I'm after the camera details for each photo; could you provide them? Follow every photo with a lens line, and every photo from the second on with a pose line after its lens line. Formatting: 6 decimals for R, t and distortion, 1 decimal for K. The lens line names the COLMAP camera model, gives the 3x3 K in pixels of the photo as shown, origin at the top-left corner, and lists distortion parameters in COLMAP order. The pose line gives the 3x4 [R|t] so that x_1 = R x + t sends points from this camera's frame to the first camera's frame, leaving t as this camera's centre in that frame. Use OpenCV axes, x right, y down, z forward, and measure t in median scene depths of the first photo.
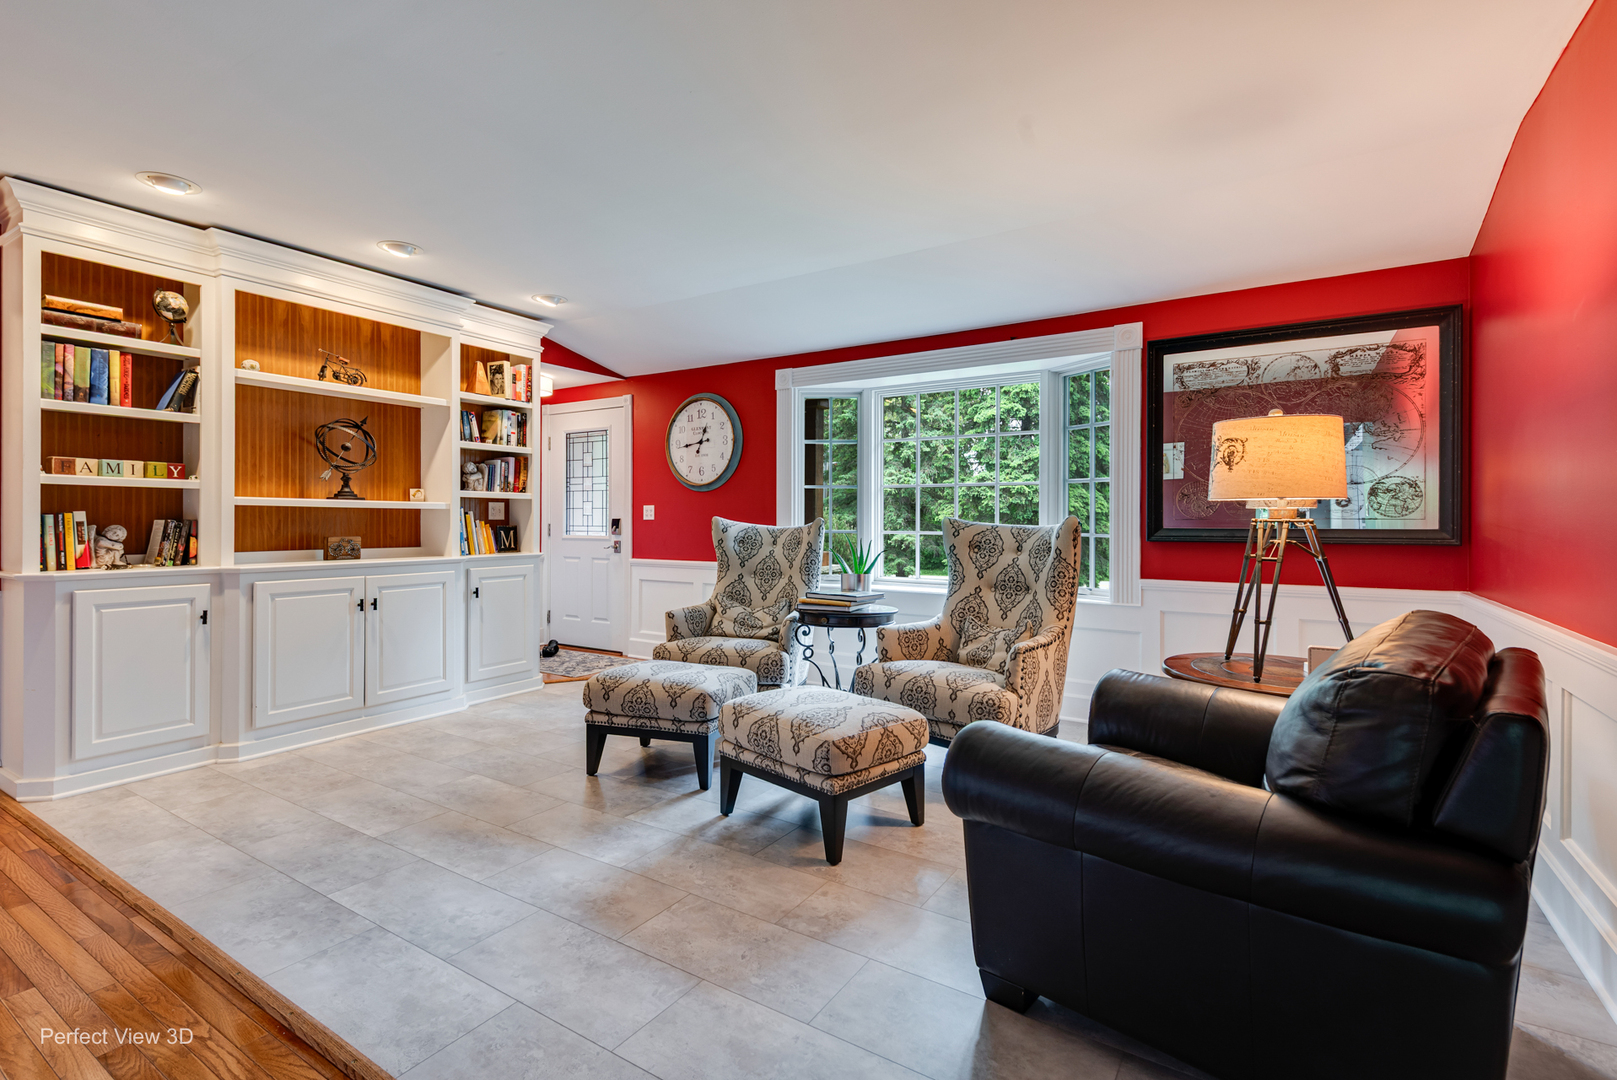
lens RADIAL K [[741.7, 0, 789.3], [0, 741.7, 520.2], [0, 0, 1]] dist [0.013161, -0.005453]
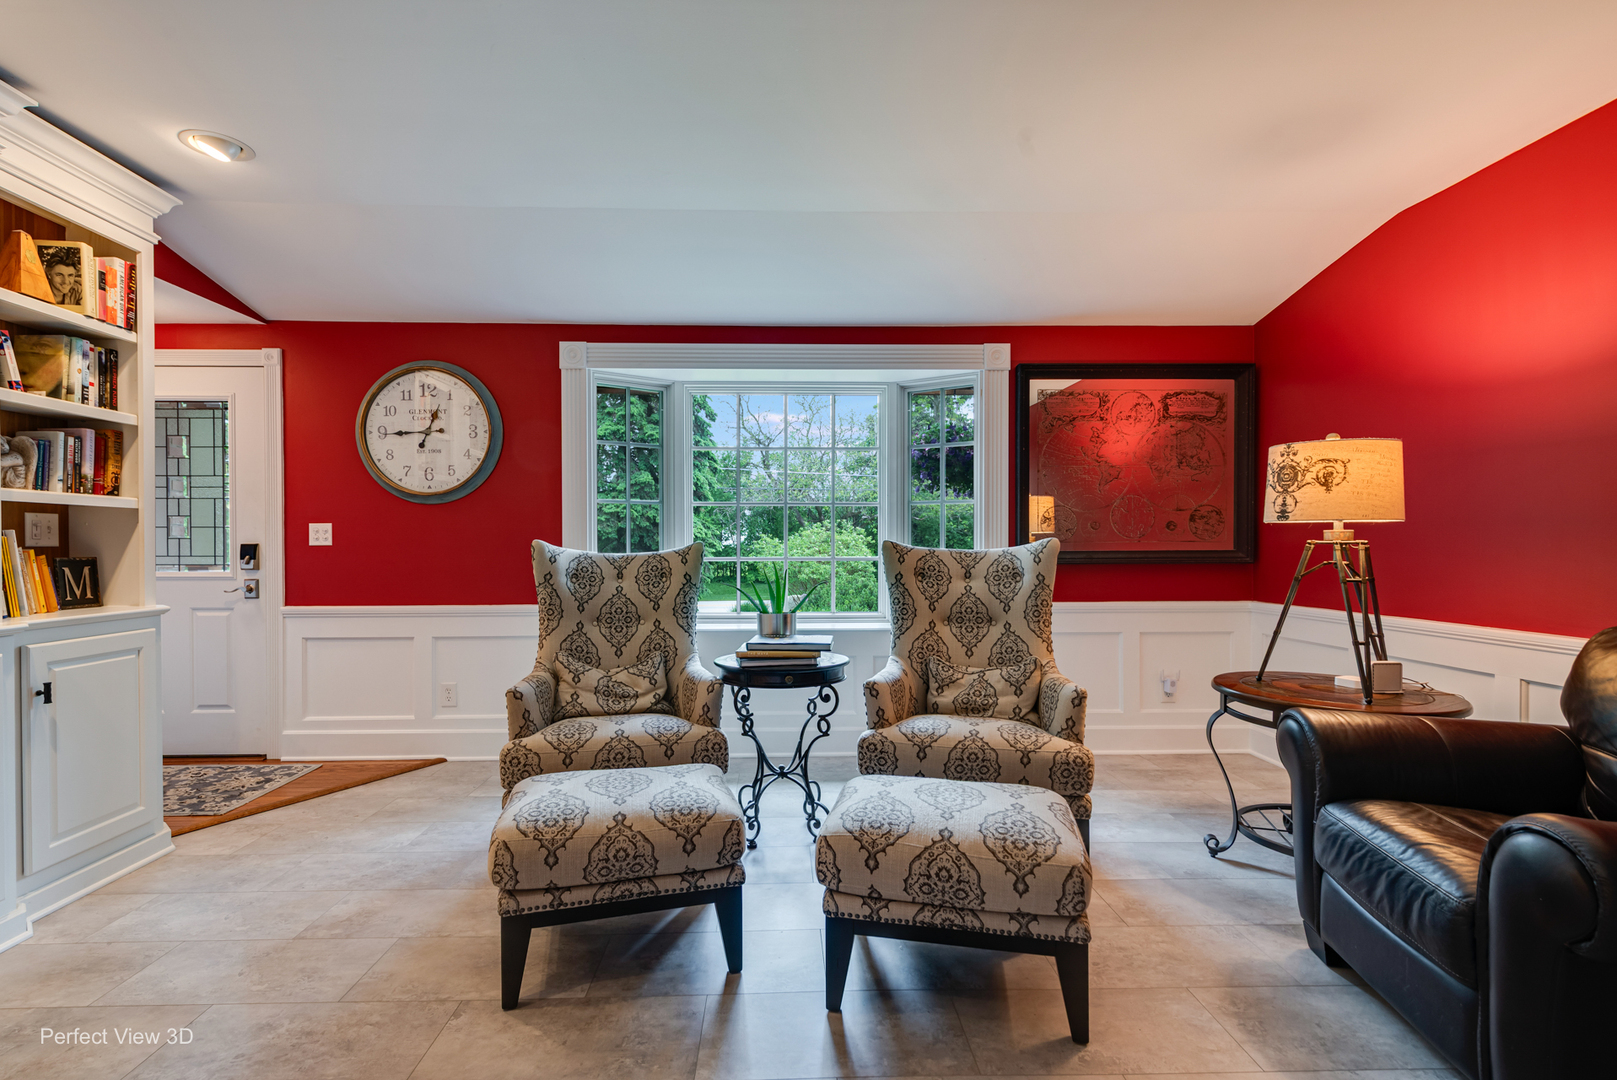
lens RADIAL K [[741.7, 0, 801.1], [0, 741.7, 549.4], [0, 0, 1]] dist [0.013161, -0.005453]
pose [[0.827043, -0.007083, 0.562094, -0.261257], [0.004074, 0.999970, 0.006606, 0.000355], [-0.562124, -0.003173, 0.827047, 0.278733]]
